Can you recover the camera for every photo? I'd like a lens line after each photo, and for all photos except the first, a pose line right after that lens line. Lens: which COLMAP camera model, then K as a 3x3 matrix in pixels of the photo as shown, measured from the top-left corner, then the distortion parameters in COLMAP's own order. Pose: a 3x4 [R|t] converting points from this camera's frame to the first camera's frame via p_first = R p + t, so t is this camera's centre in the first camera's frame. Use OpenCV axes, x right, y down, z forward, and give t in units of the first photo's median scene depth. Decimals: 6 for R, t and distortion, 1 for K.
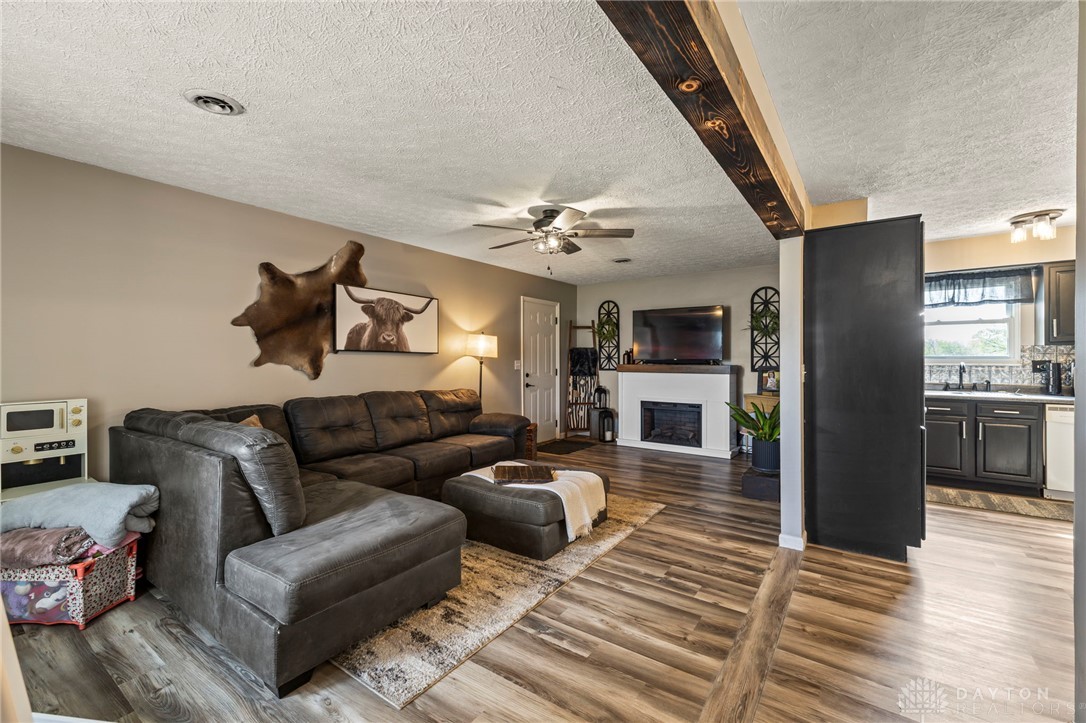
lens RADIAL K [[460.4, 0, 535.5], [0, 460.4, 356.8], [0, 0, 1]] dist [0.001022, 0.000404]
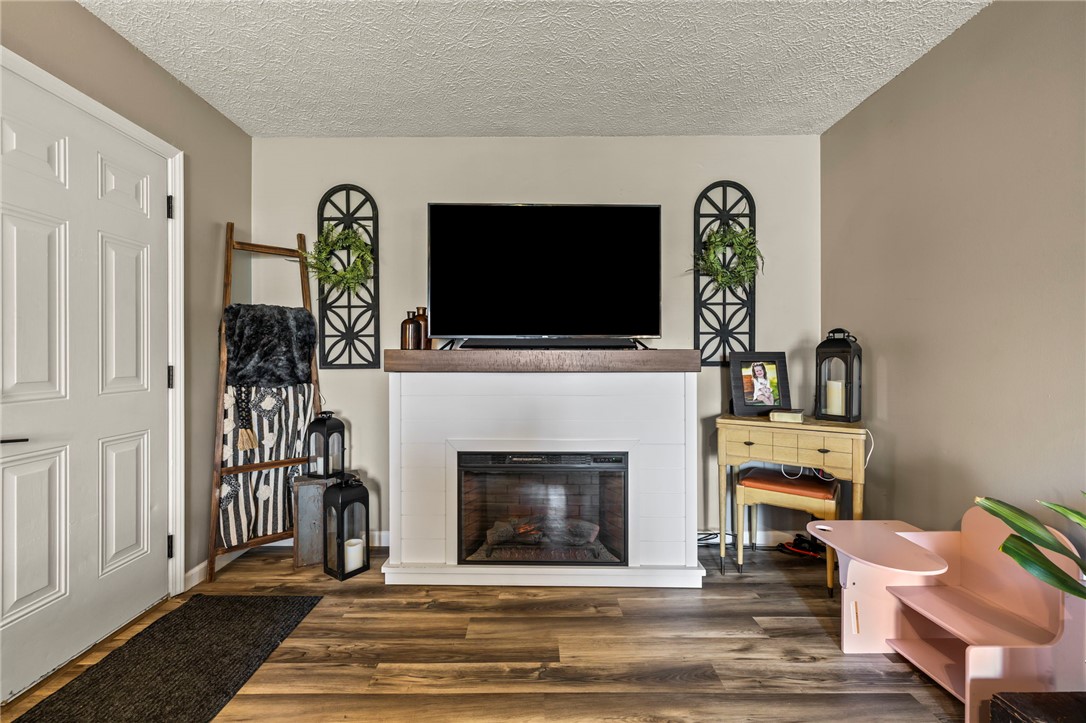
lens RADIAL K [[460.4, 0, 534.9], [0, 460.4, 358.4], [0, 0, 1]] dist [0.001022, 0.000404]
pose [[0.810944, -0.000974, 0.585124, 0.074116], [-0.000681, 0.999996, 0.002608, 0.024043], [-0.585124, -0.002514, 0.810940, 0.726689]]
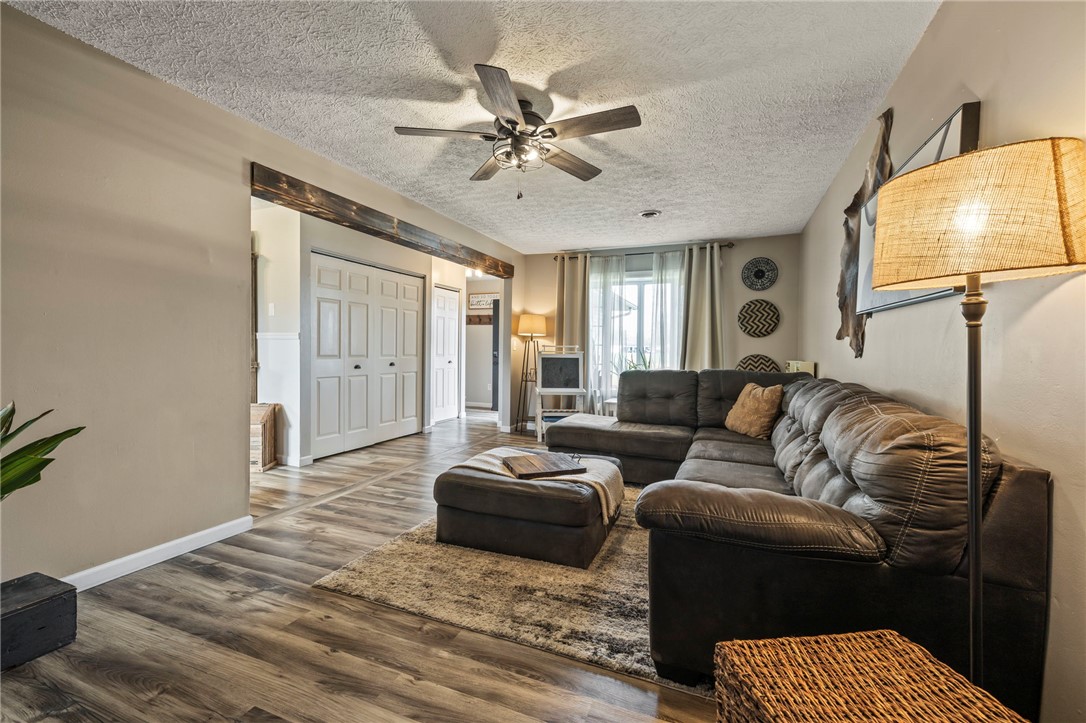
lens RADIAL K [[460.4, 0, 539.3], [0, 460.4, 354.9], [0, 0, 1]] dist [0.001022, 0.000404]
pose [[-0.971979, -0.009191, -0.234888, 0.101234], [-0.011871, 0.999880, 0.009995, 0.027146], [0.234768, 0.012503, -0.971971, 1.041848]]
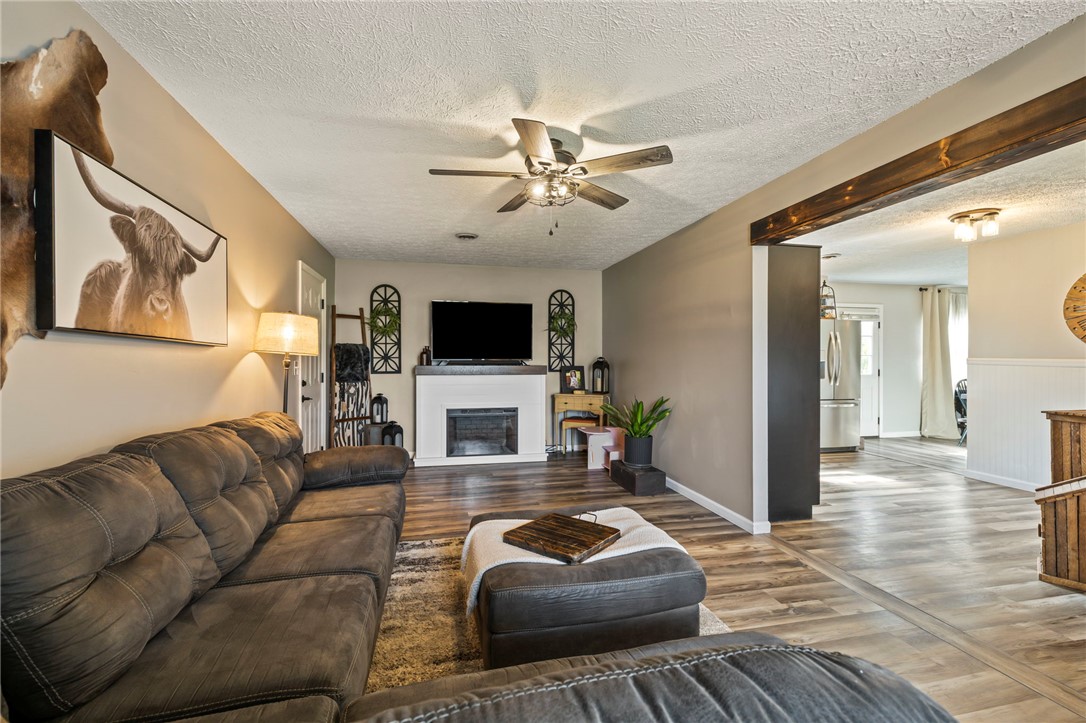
lens RADIAL K [[460.4, 0, 537.6], [0, 460.4, 359.2], [0, 0, 1]] dist [0.001022, 0.000404]
pose [[0.664258, 0.002693, 0.747498, -0.307932], [-0.003861, 0.999993, -0.000172, 0.004848], [-0.747493, -0.002772, 0.664264, 0.345535]]
